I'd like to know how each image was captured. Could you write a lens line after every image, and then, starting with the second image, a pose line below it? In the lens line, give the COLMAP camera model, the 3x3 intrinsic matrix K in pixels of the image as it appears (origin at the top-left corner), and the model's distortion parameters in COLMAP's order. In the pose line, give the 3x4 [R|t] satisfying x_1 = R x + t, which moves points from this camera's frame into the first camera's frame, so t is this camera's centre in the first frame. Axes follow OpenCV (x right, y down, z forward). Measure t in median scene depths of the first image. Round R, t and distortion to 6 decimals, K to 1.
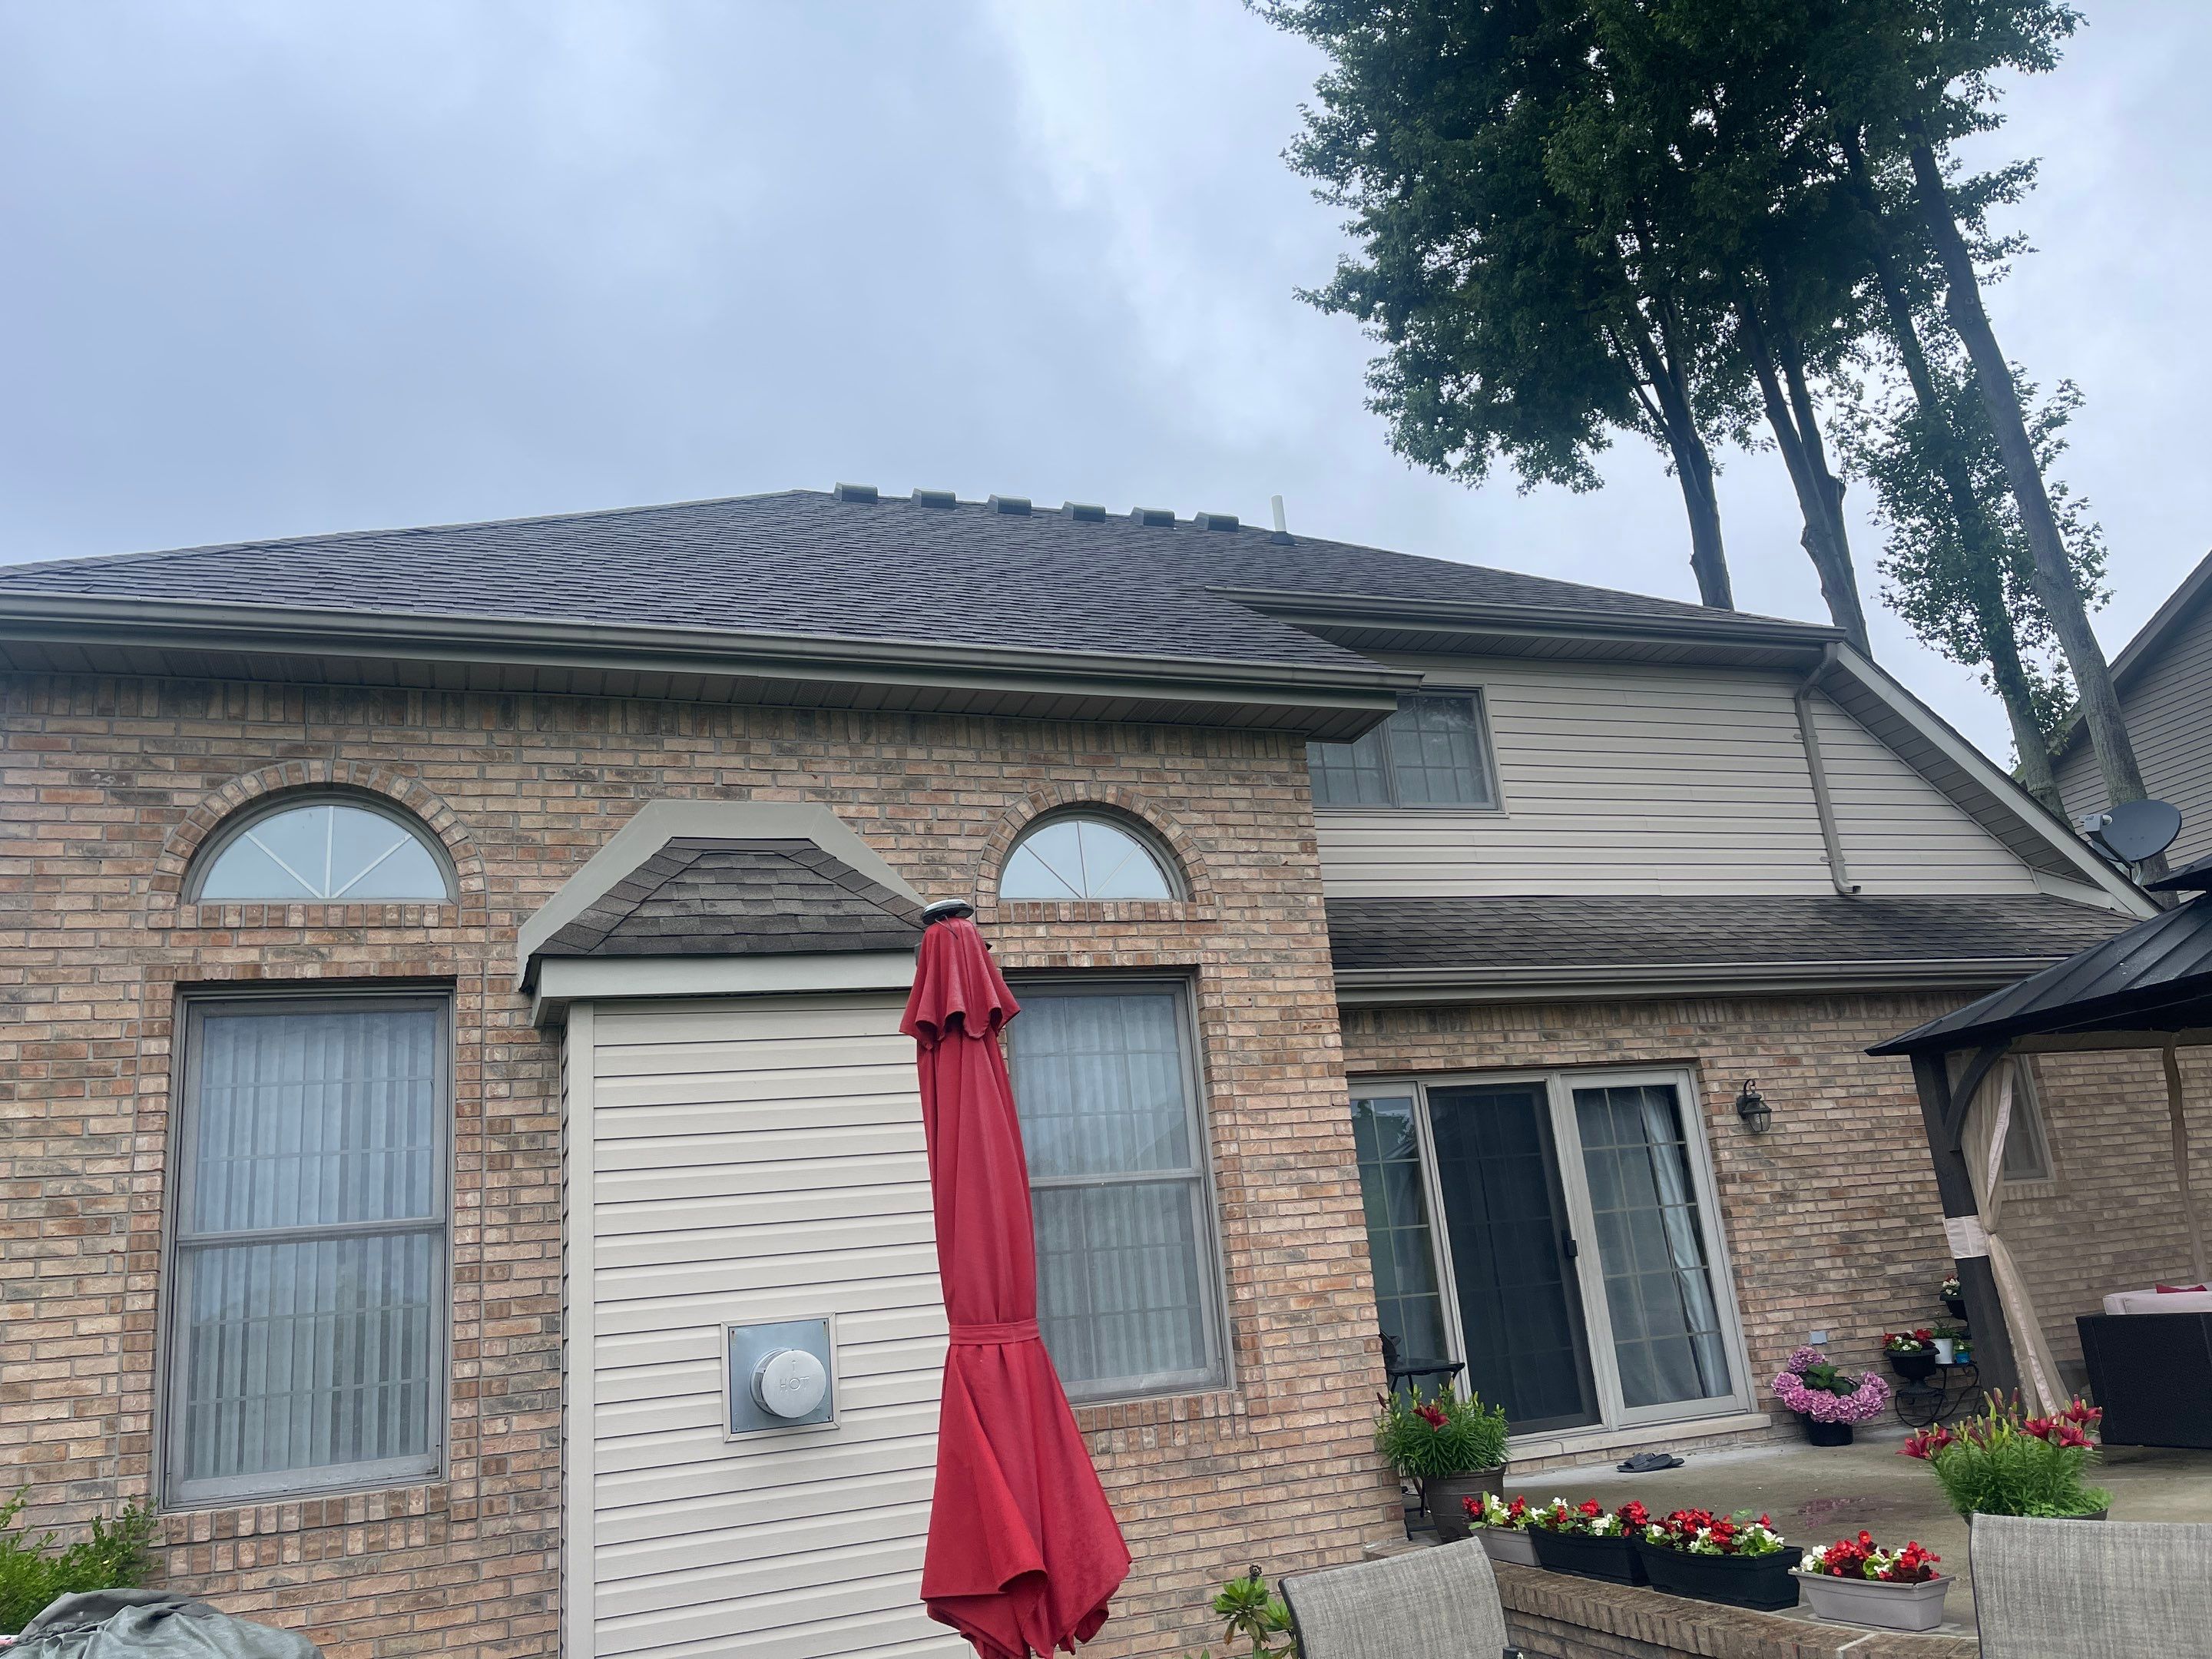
lens RADIAL K [[1672.4, 0, 1131.1], [0, 1672.4, 872.0], [0, 0, 1]] dist [0.059018, -0.082518]
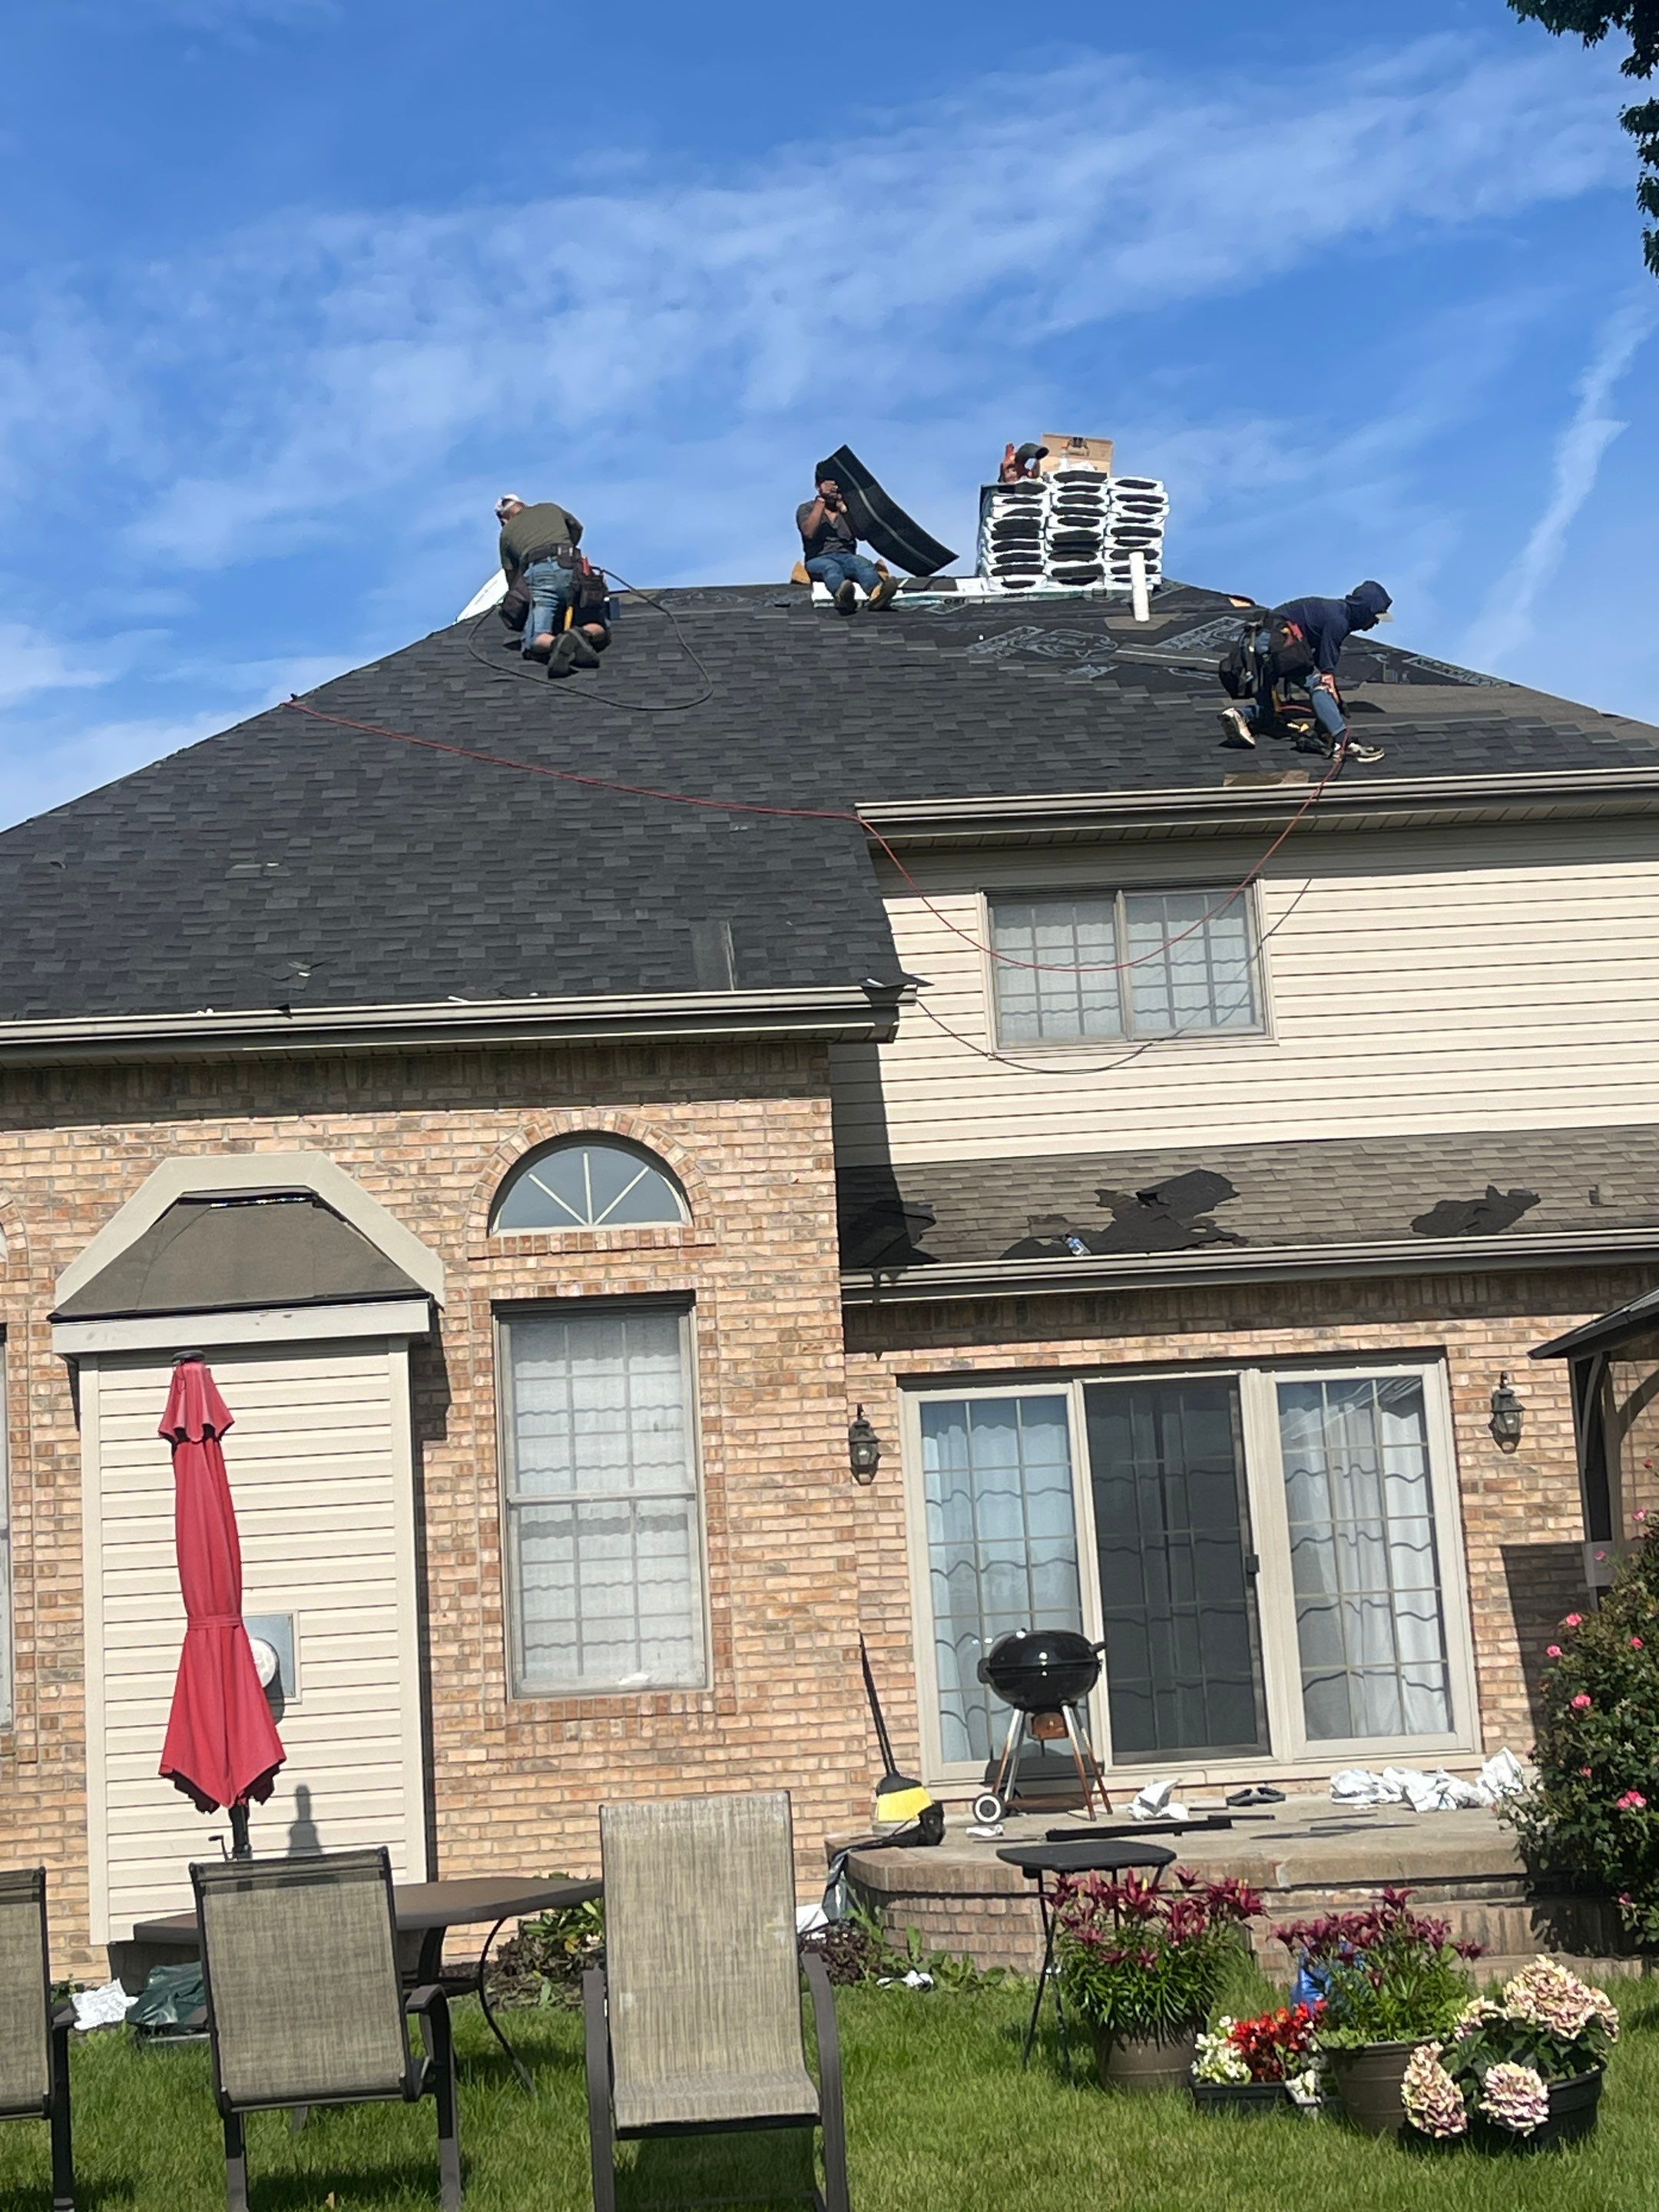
lens RADIAL K [[3548.4, 0, 893.6], [0, 3548.4, 1203.3], [0, 0, 1]] dist [0.215236, -1.186493]
pose [[0.961005, -0.003869, -0.276505, 0.797776], [0.041802, 0.990444, 0.131426, -0.291370], [0.273354, -0.137859, 0.951983, -1.080550]]
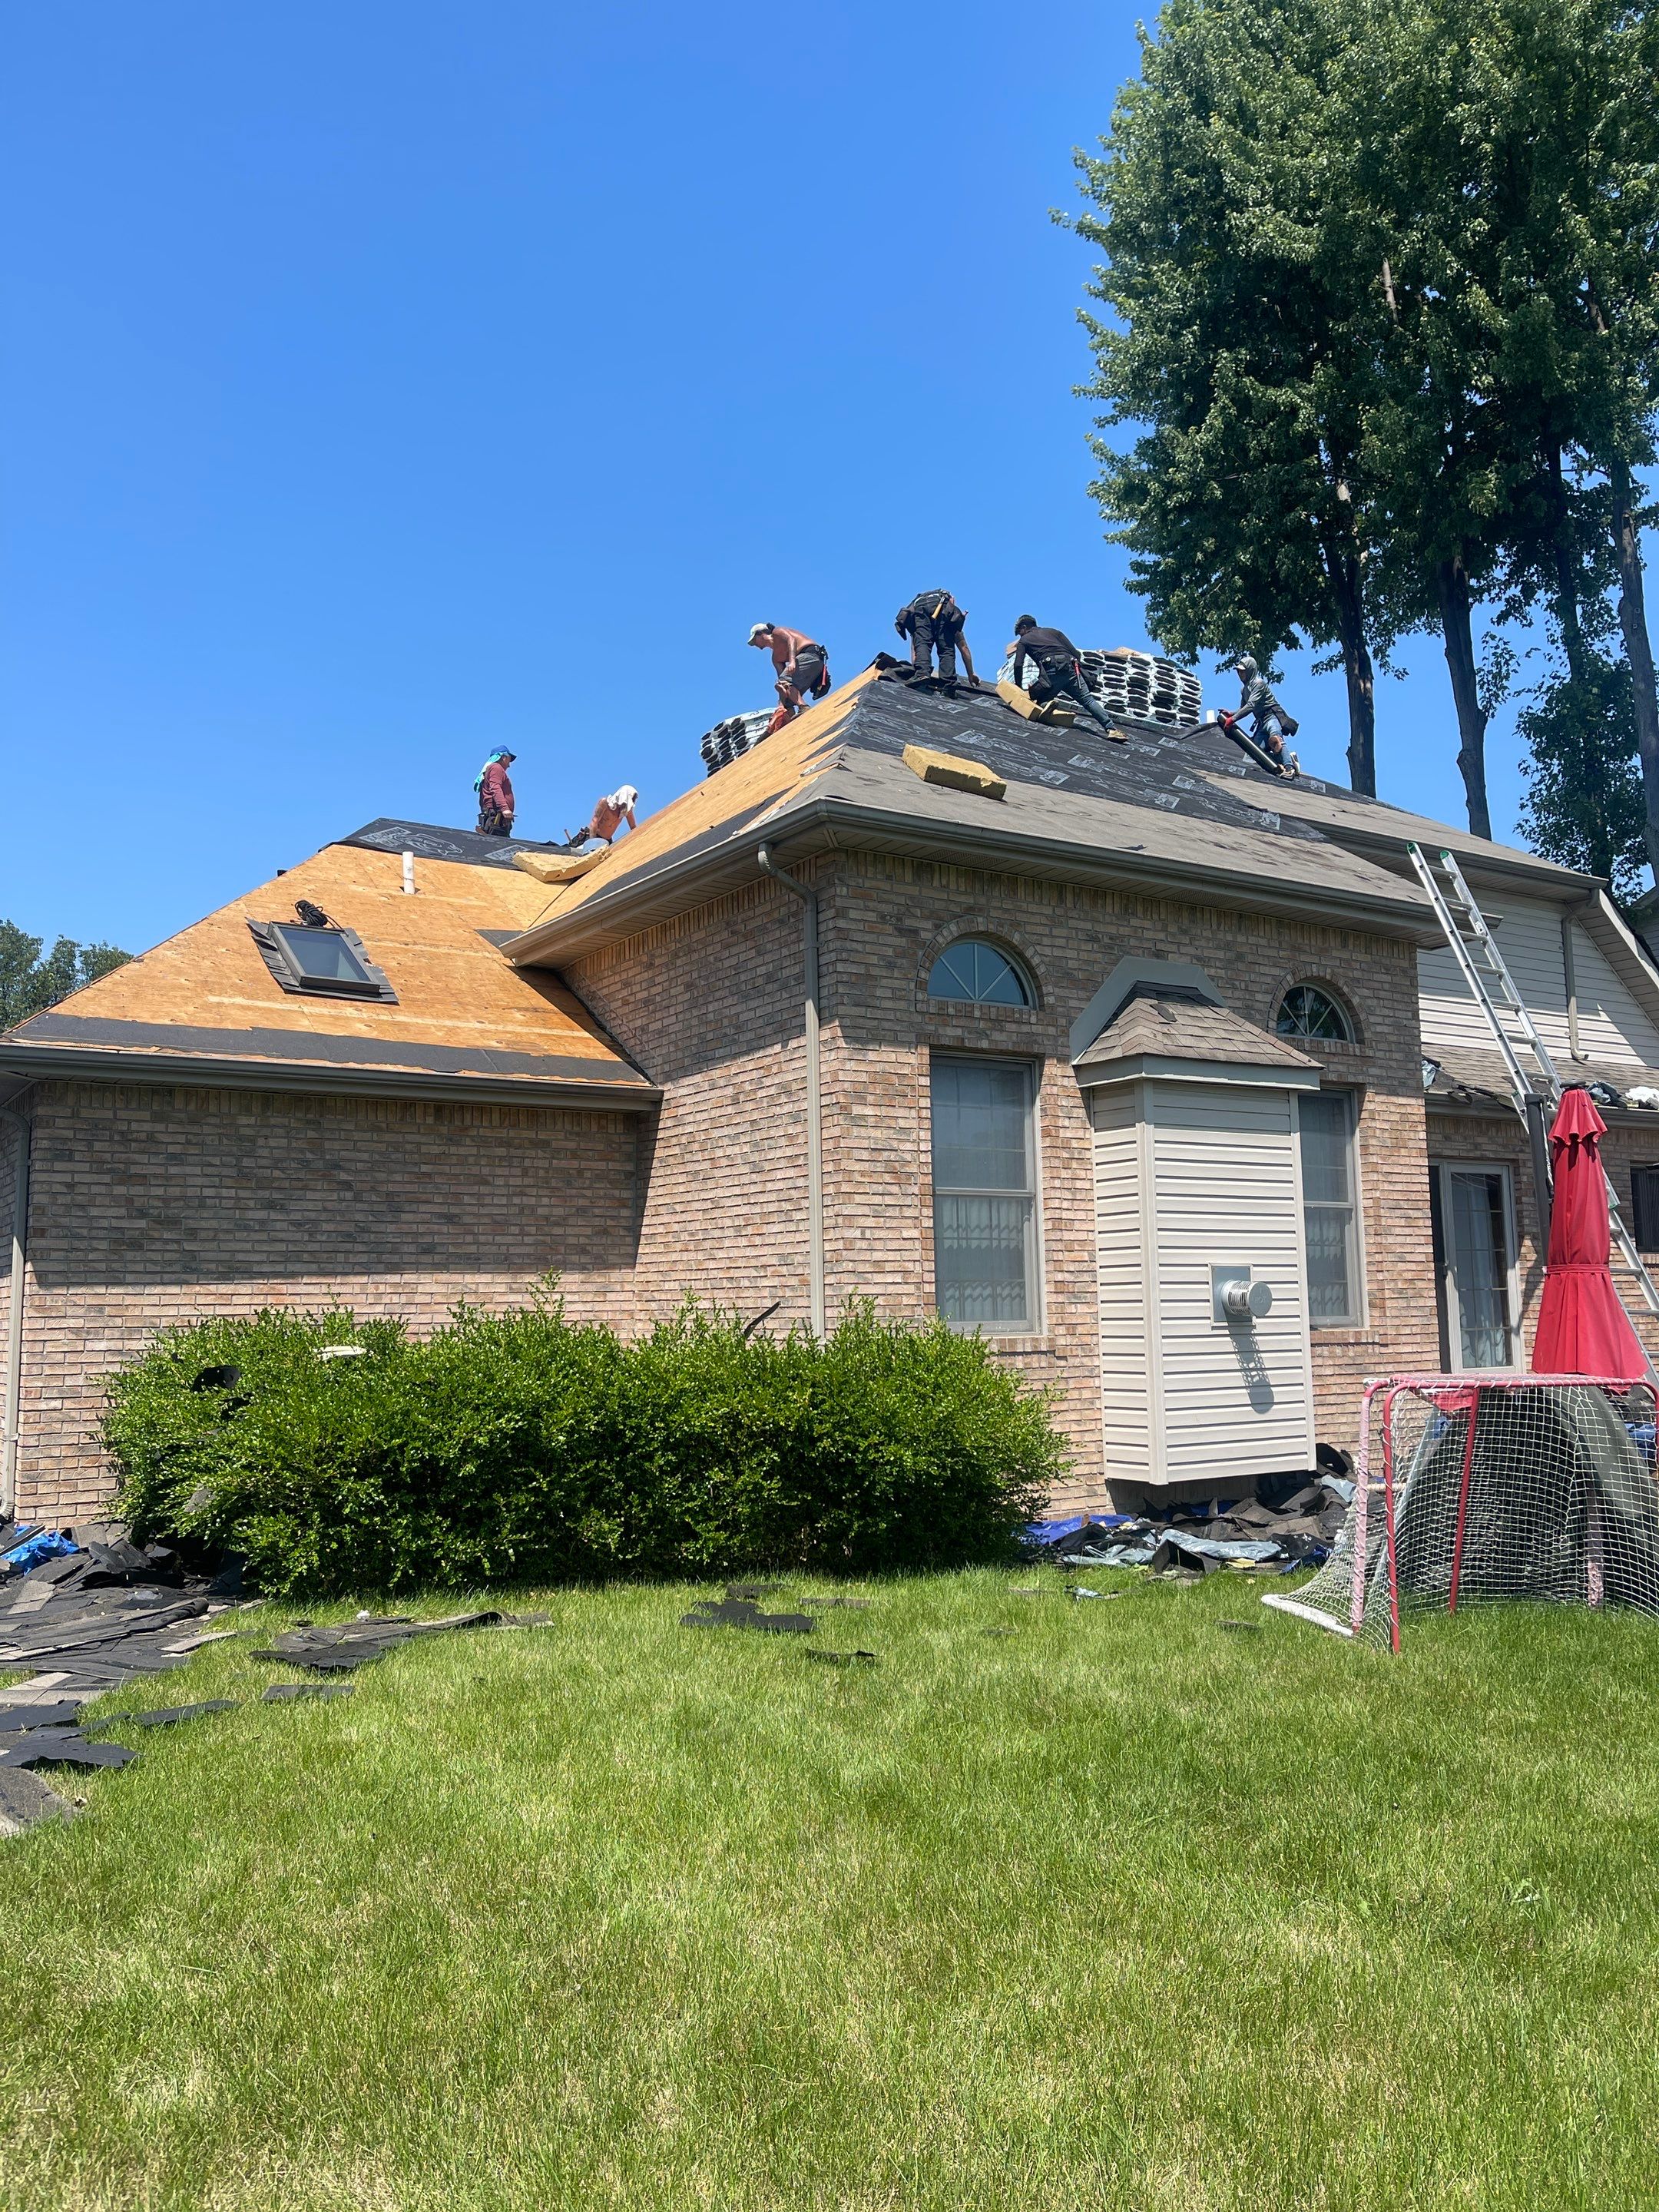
lens RADIAL K [[1672.4, 0, 824.2], [0, 1672.4, 1116.6], [0, 0, 1]] dist [0.059018, -0.082518]
pose [[0.975270, 0.099209, 0.197501, -0.848232], [-0.122877, 0.986149, 0.111408, -0.033337], [-0.183713, -0.132921, 0.973951, -0.558265]]
